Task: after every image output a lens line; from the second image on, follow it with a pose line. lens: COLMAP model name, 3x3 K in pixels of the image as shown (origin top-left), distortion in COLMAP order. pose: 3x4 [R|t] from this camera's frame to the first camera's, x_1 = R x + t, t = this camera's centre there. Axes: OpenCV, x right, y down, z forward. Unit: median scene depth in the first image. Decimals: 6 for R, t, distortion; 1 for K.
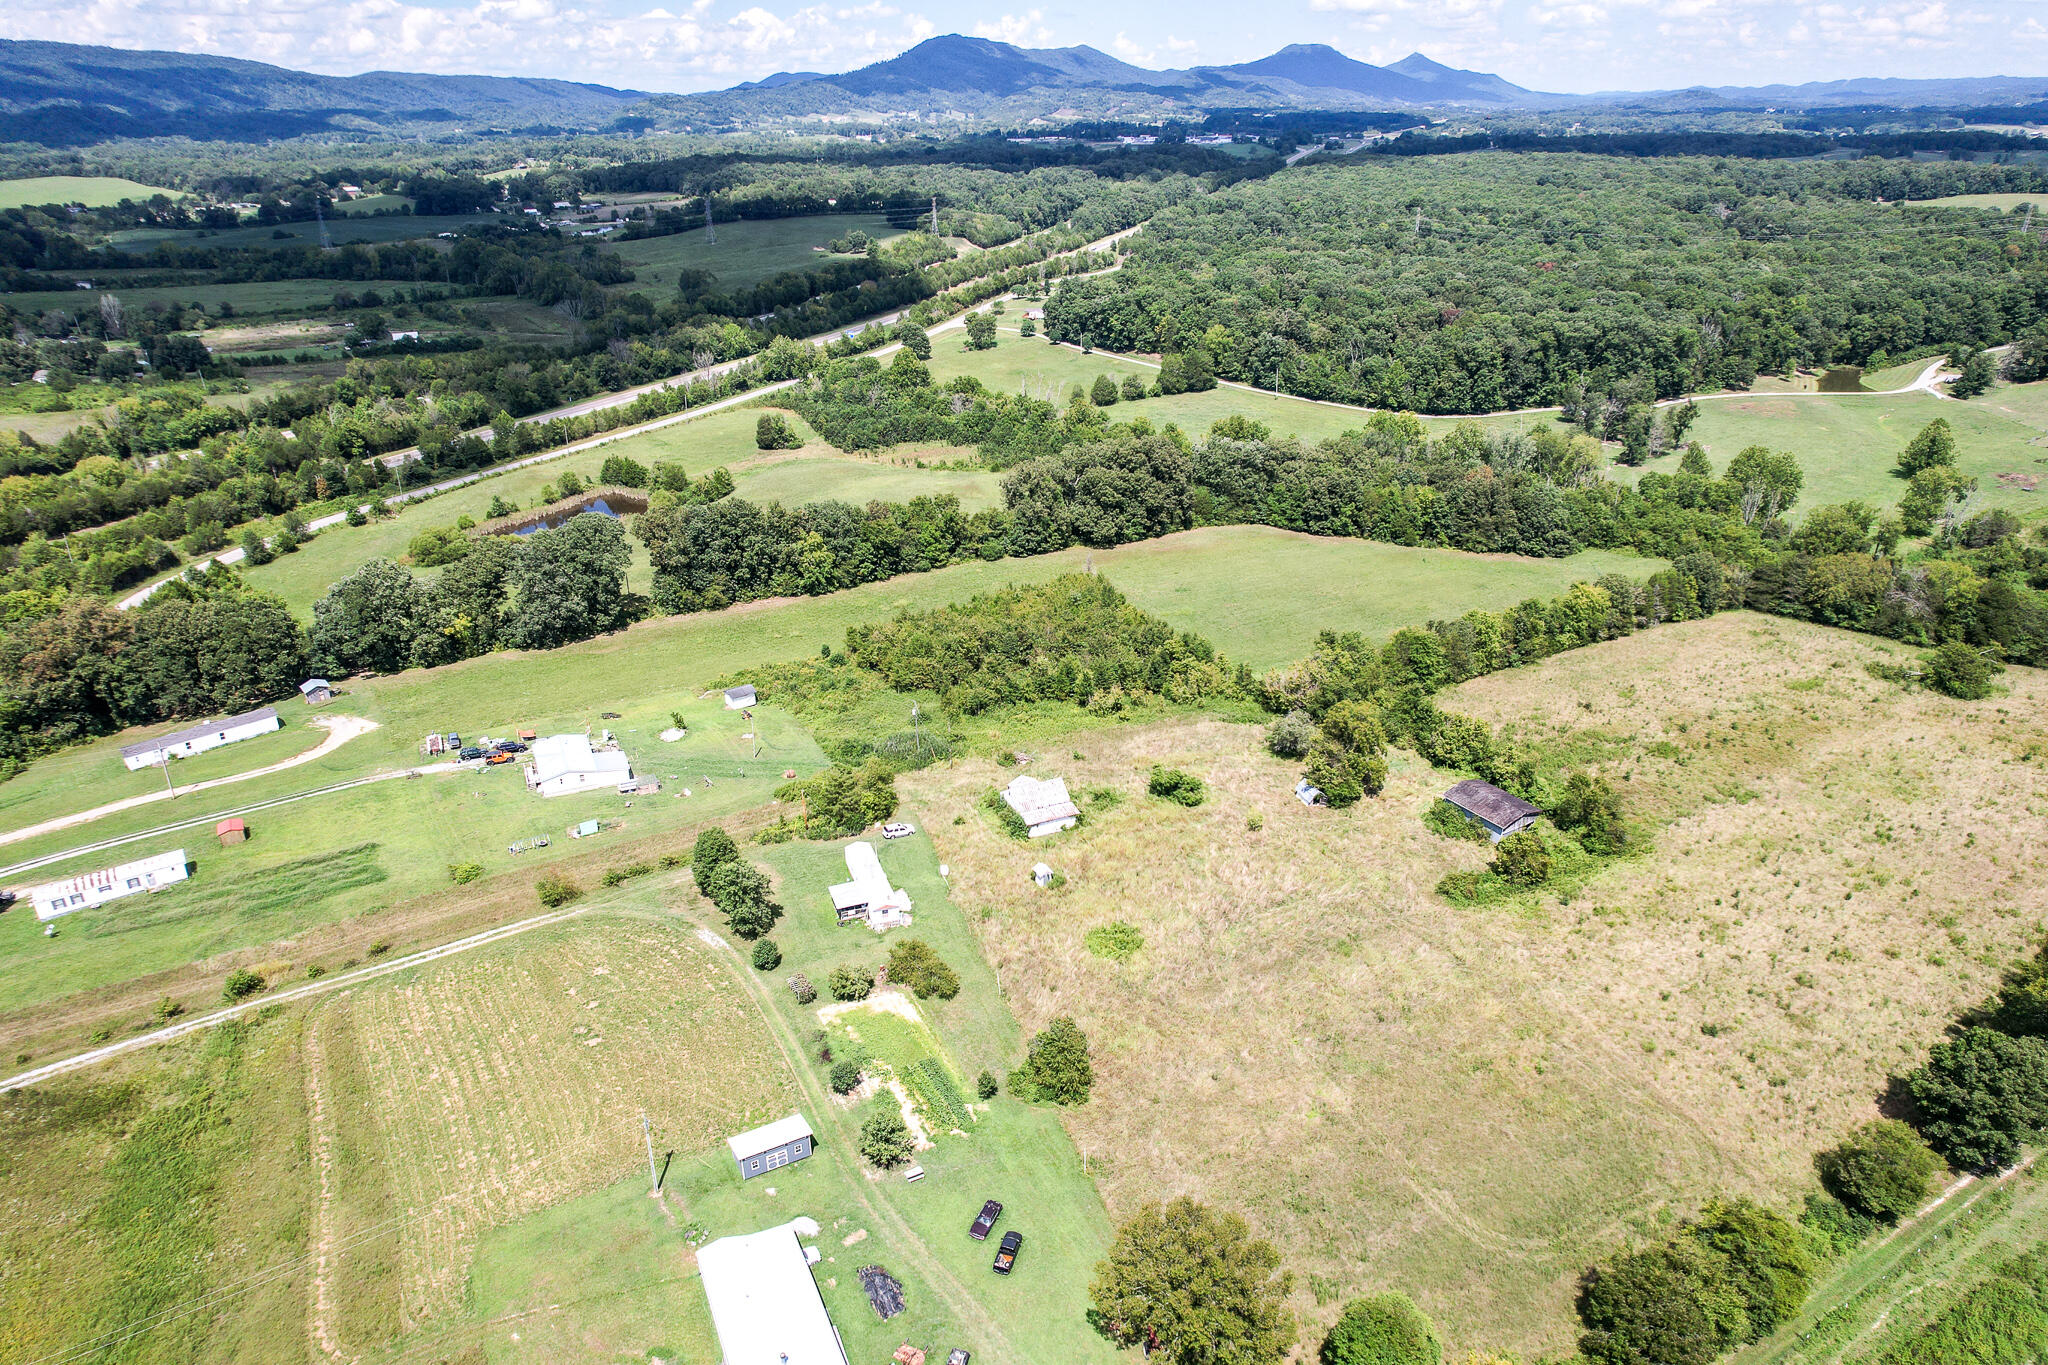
lens RADIAL K [[1316.9, 0, 1023.7], [0, 1316.9, 676.8], [0, 0, 1]] dist [-0.067709, 0.058079]
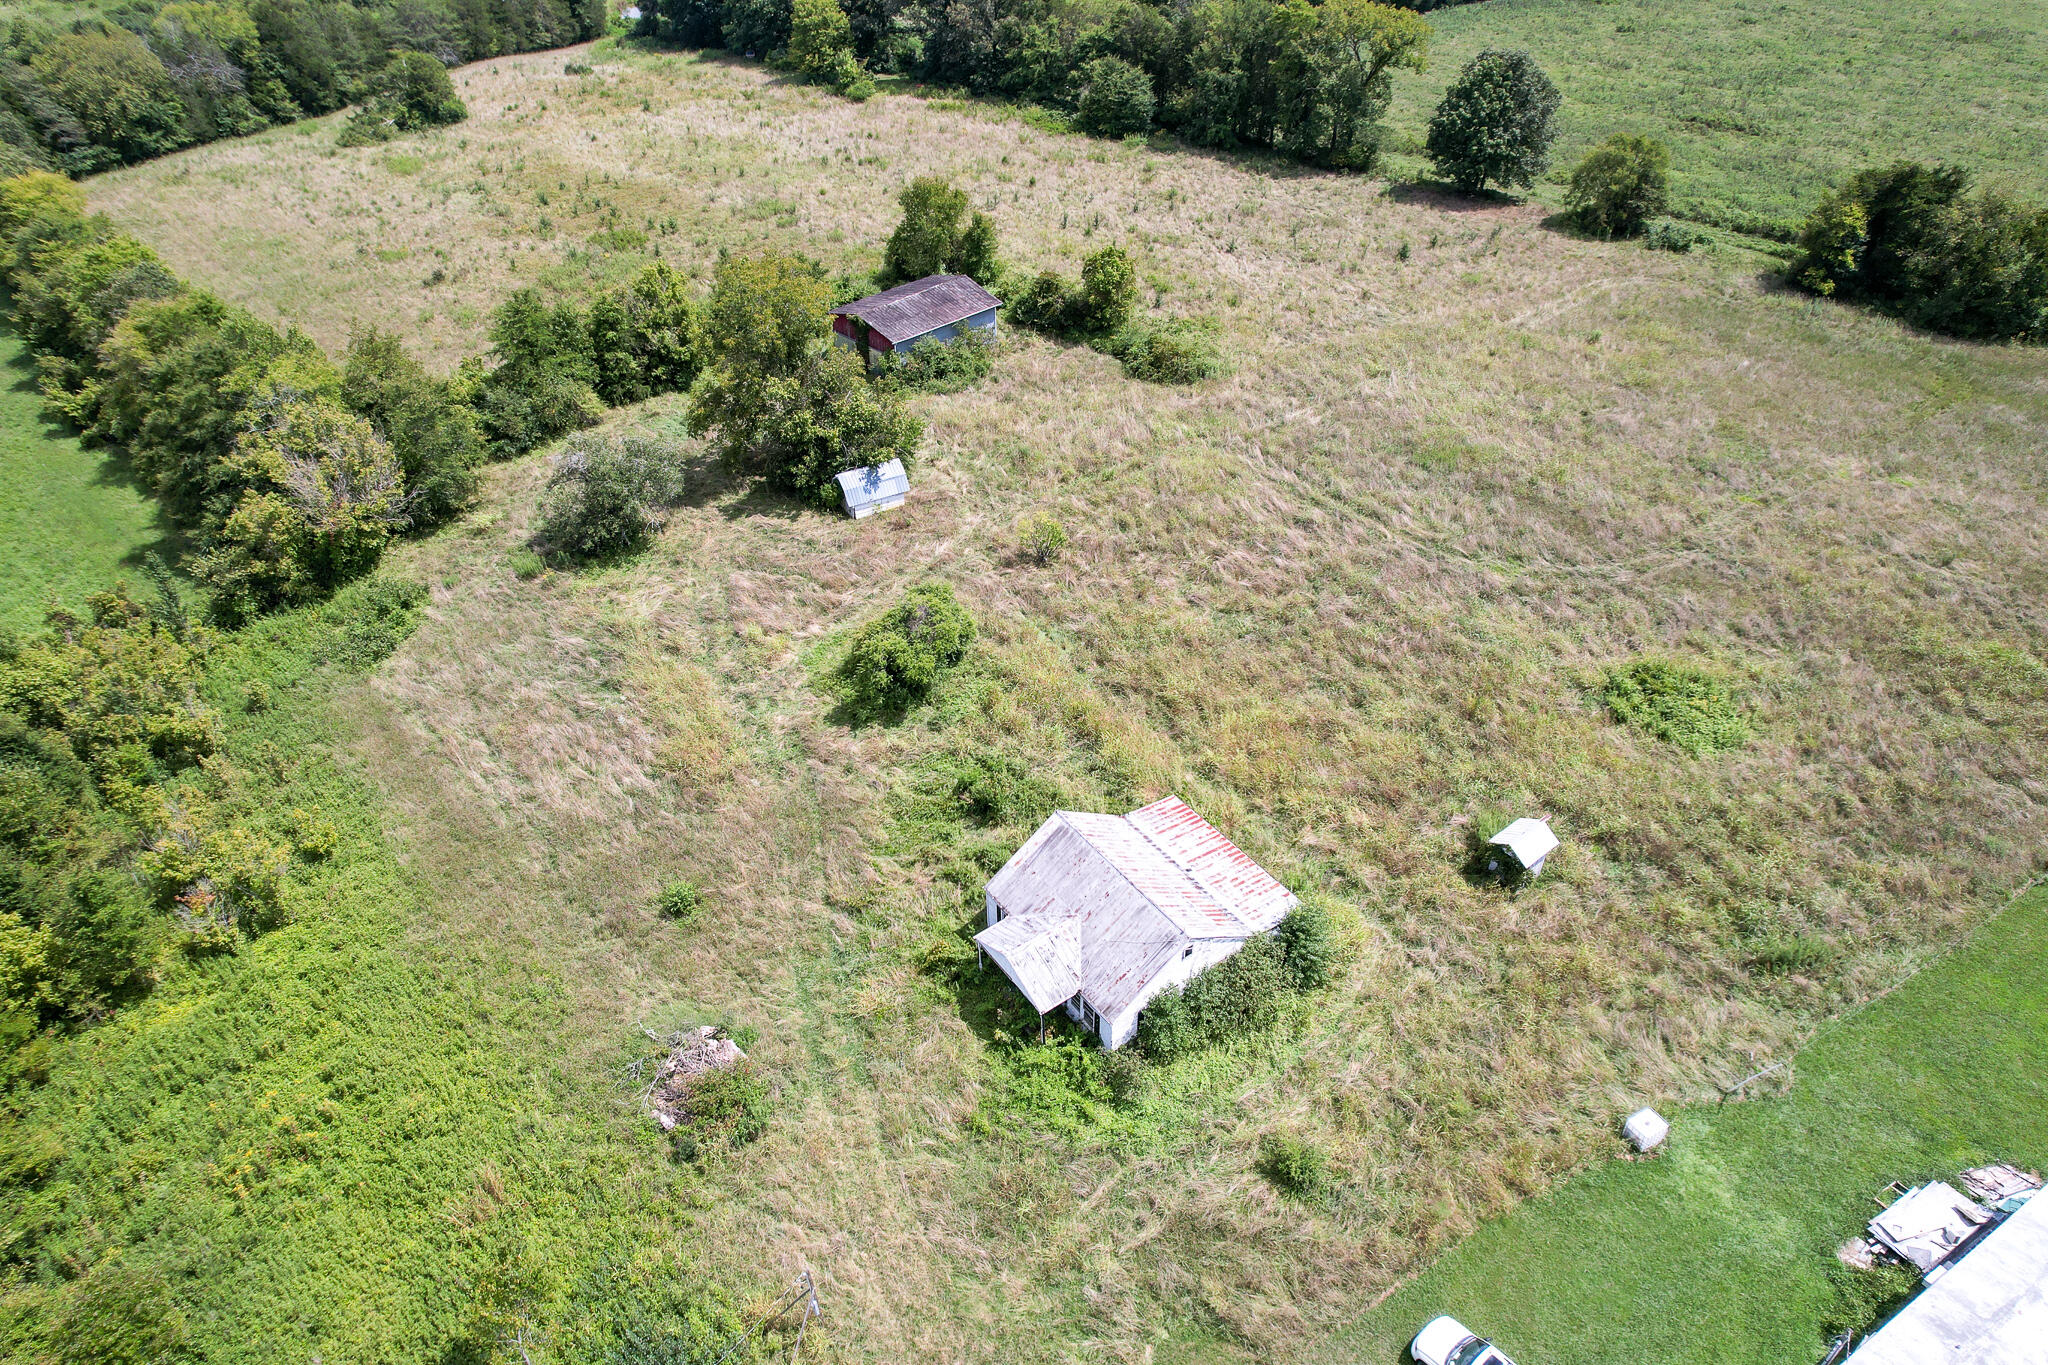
lens RADIAL K [[1316.9, 0, 1022.0], [0, 1316.9, 687.8], [0, 0, 1]] dist [-0.067709, 0.058079]
pose [[-0.202453, -0.593490, 0.778963, -0.158717], [0.415329, 0.668317, 0.617134, -0.108146], [-0.886857, 0.448466, 0.111190, 0.889618]]
